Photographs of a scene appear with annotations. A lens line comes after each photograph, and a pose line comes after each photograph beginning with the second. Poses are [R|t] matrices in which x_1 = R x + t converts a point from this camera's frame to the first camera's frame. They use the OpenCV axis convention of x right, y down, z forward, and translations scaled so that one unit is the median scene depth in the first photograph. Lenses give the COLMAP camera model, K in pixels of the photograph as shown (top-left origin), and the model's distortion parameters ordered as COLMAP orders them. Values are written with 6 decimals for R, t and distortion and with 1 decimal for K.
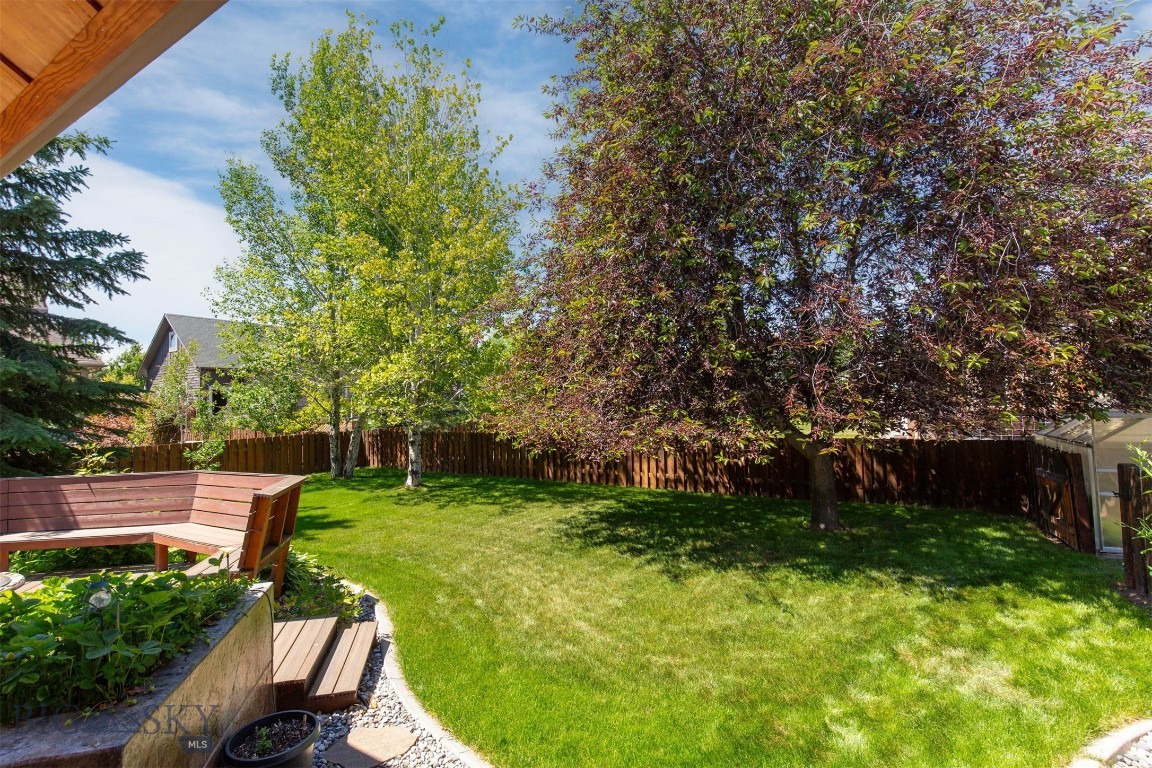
lens RADIAL K [[524.5, 0, 579.4], [0, 524.5, 385.9], [0, 0, 1]] dist [0.001755, -0.000523]
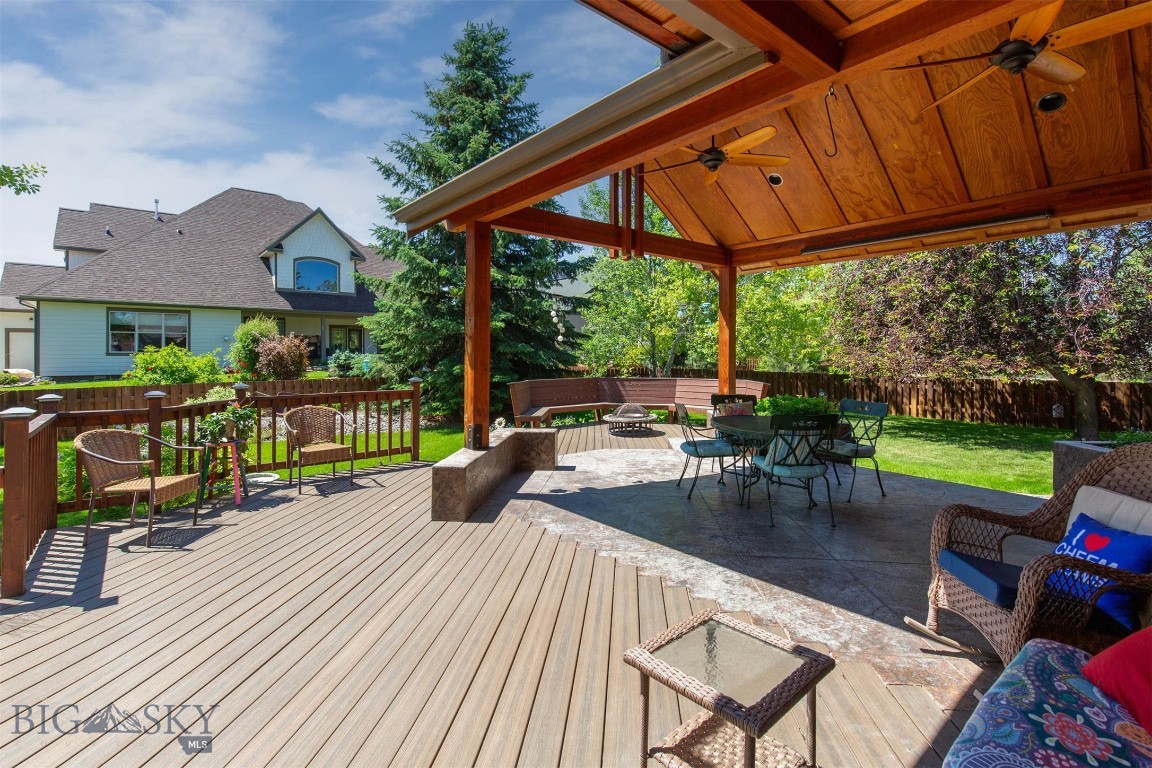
lens RADIAL K [[524.5, 0, 569.5], [0, 524.5, 379.2], [0, 0, 1]] dist [0.001755, -0.000523]
pose [[0.928194, 0.039908, -0.369951, -0.352180], [-0.010550, 0.996655, 0.081045, 0.008008], [0.371947, -0.071323, 0.925510, -0.955091]]
